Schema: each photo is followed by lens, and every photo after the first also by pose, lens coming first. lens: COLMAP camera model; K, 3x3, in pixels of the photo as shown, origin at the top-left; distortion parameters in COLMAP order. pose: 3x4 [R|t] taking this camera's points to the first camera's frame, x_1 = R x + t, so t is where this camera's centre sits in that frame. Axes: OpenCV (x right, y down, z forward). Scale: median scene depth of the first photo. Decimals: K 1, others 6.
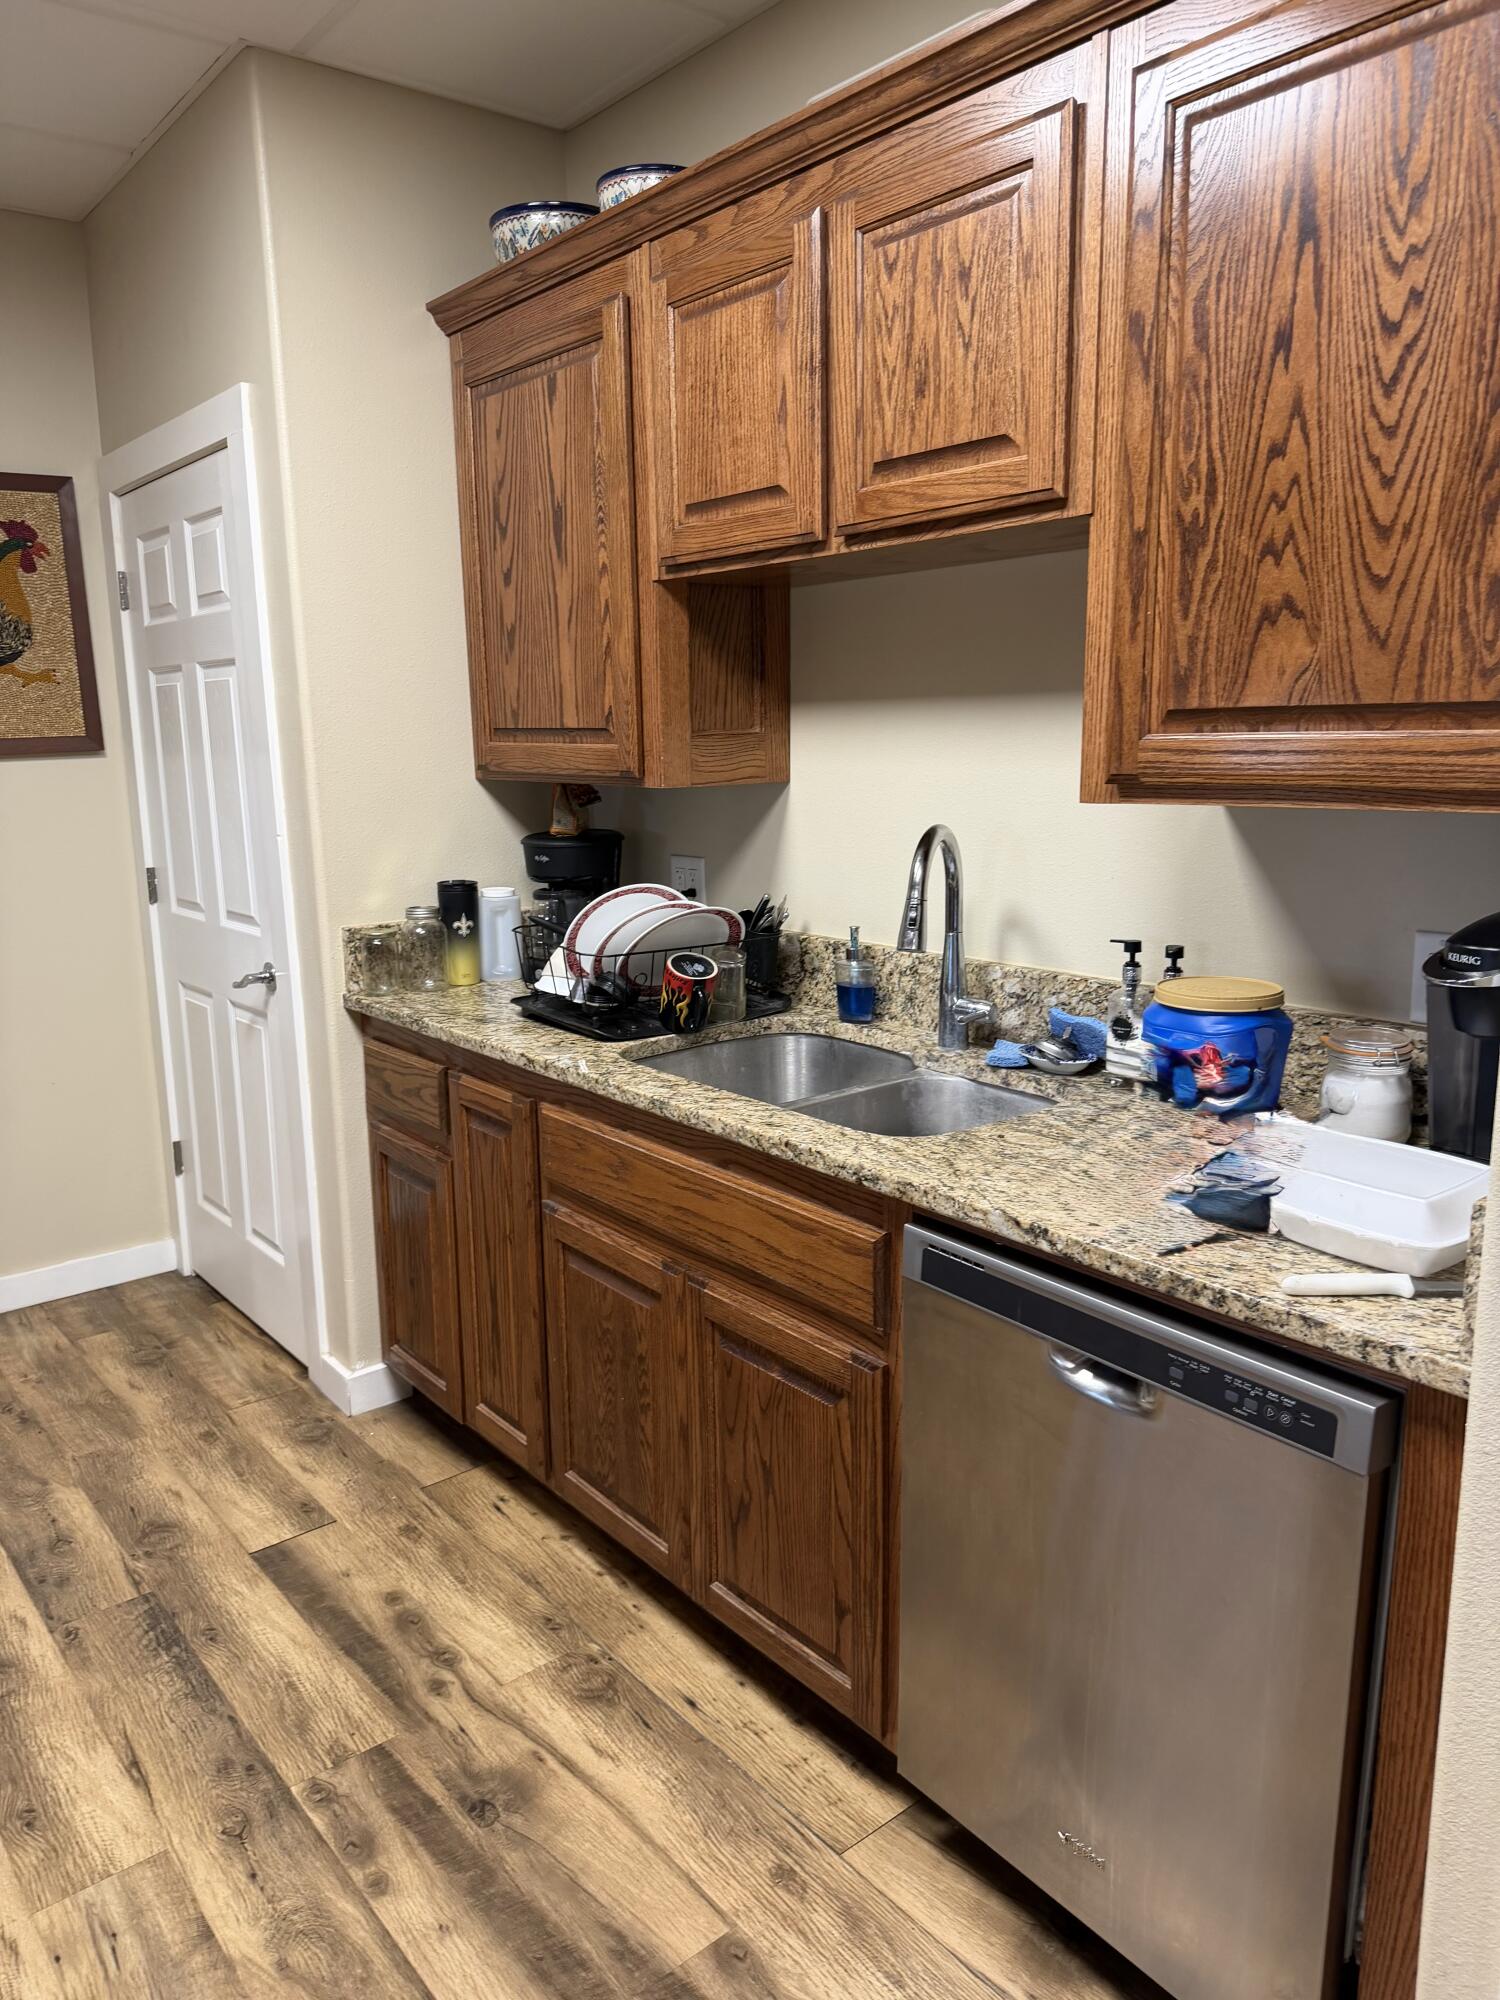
lens RADIAL K [[1412.3, 0, 752.3], [0, 1412.3, 1006.8], [0, 0, 1]] dist [0.003283, -0.020933]
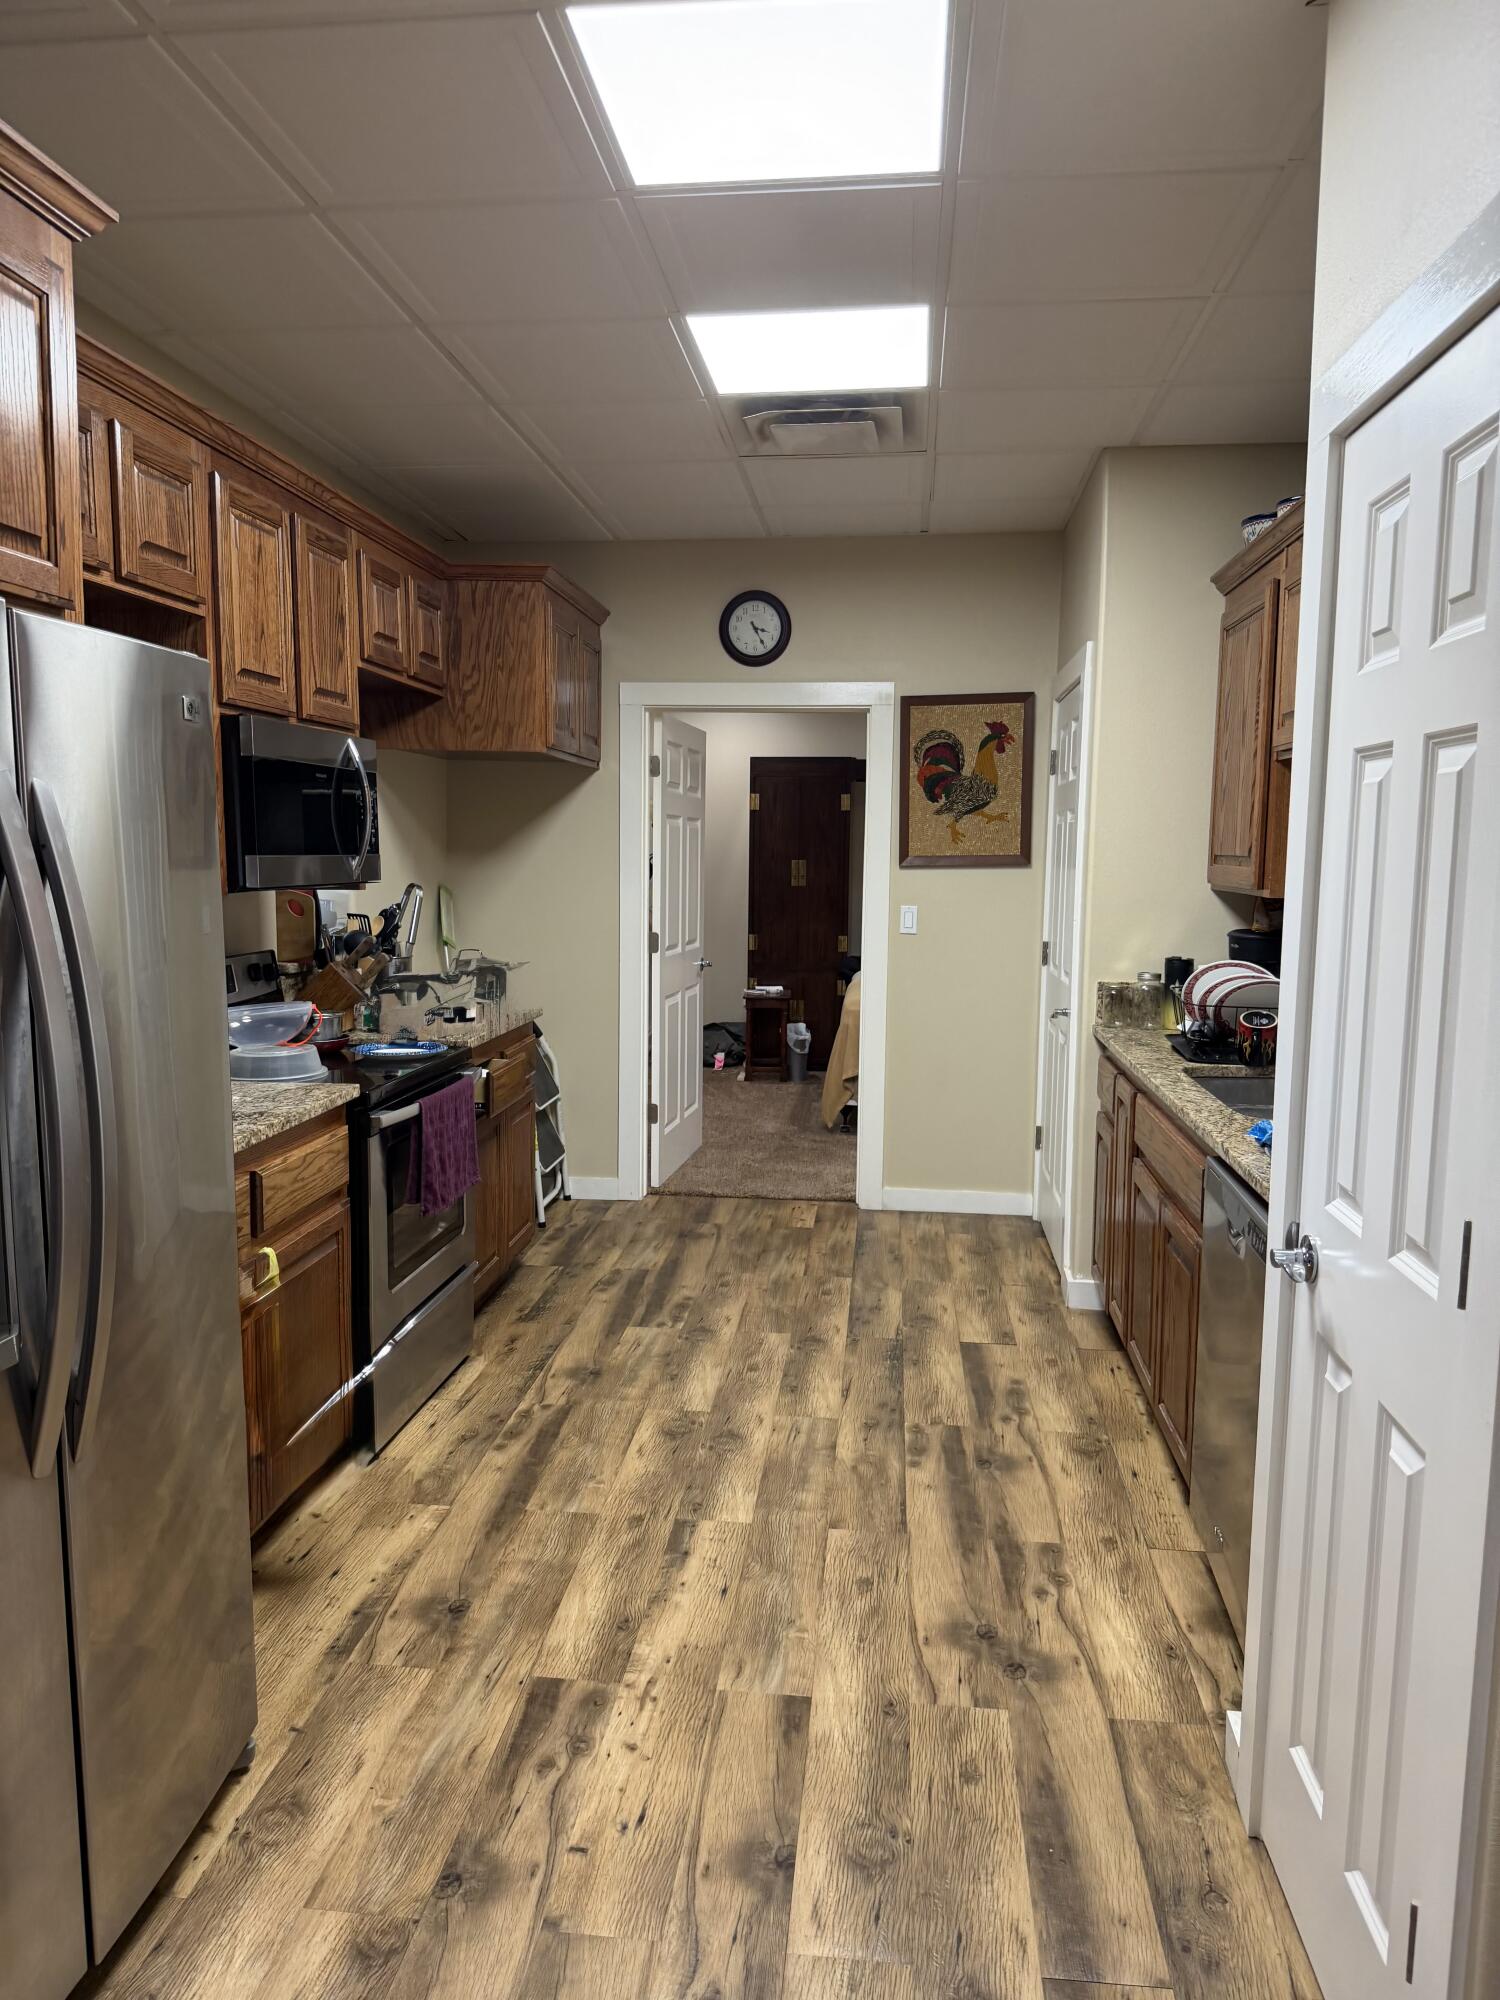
lens RADIAL K [[1412.3, 0, 752.3], [0, 1412.3, 1006.8], [0, 0, 1]] dist [0.003283, -0.020933]
pose [[0.699676, 0.099109, -0.707553, 0.602227], [-0.155810, 0.987662, -0.015731, 0.060266], [0.697264, 0.121250, 0.706485, -0.390637]]
